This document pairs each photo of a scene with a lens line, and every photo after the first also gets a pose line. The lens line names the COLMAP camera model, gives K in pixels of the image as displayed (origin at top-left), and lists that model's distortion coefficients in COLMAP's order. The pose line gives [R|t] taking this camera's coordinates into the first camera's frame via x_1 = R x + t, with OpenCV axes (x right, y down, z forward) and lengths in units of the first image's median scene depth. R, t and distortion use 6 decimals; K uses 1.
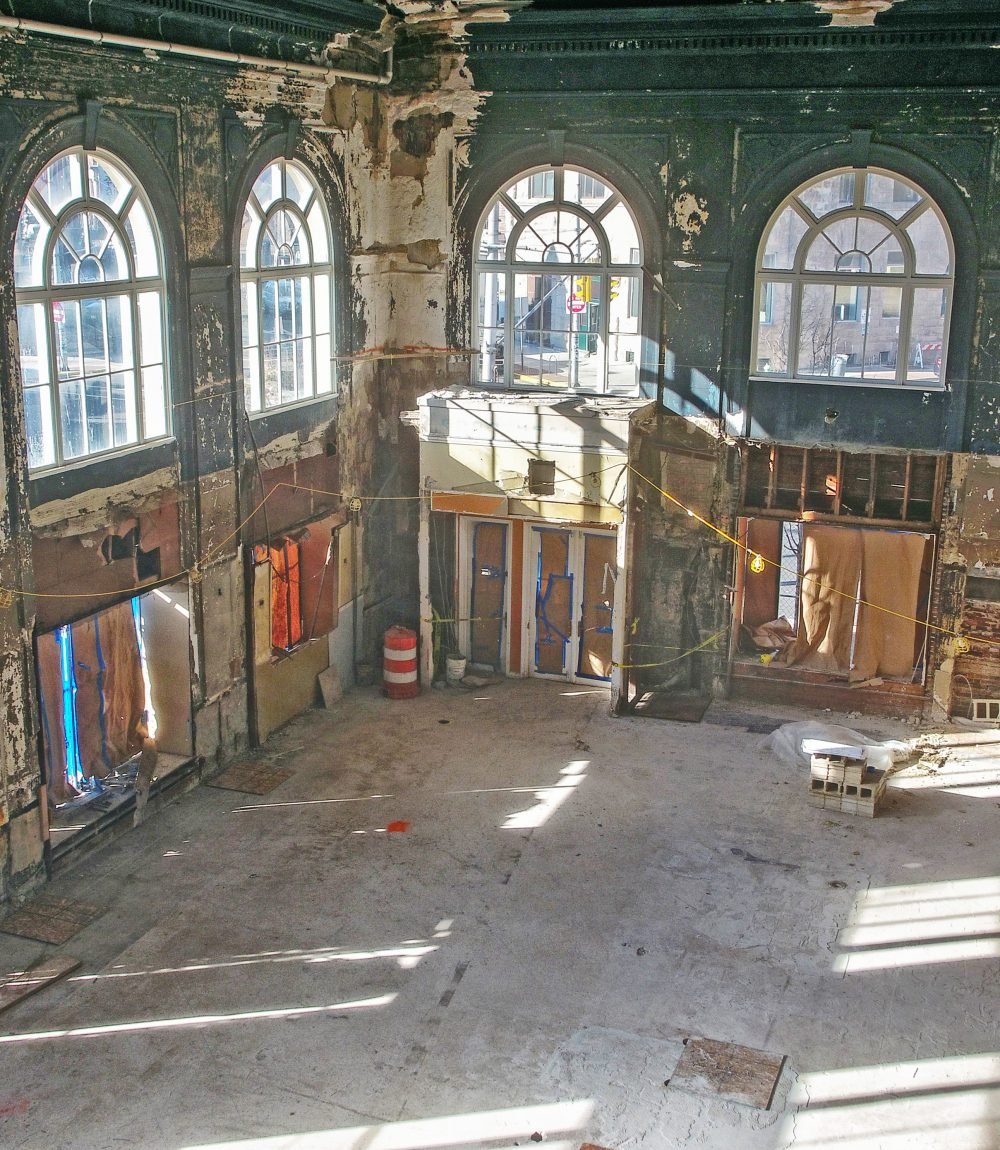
lens RADIAL K [[1449.7, 0, 495.3], [0, 1449.7, 572.4], [0, 0, 1]] dist [-0.002670, 0.000000]
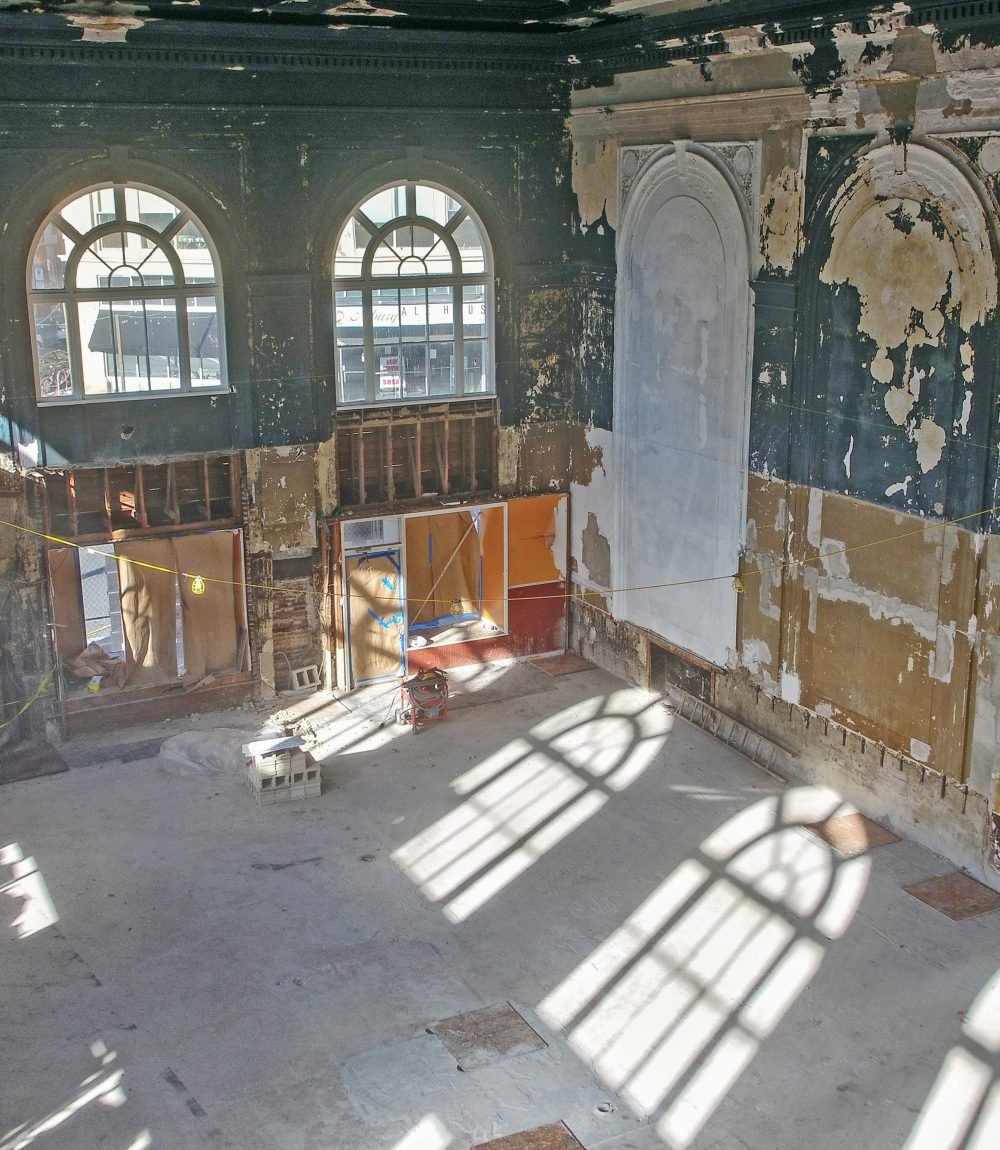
lens RADIAL K [[1449.7, 0, 492.4], [0, 1449.7, 571.9], [0, 0, 1]] dist [-0.002670, 0.000000]
pose [[0.671789, -0.208345, 0.710839, -0.330535], [0.203285, 0.974641, 0.093547, -0.056731], [-0.712303, 0.081658, 0.697106, 0.136431]]
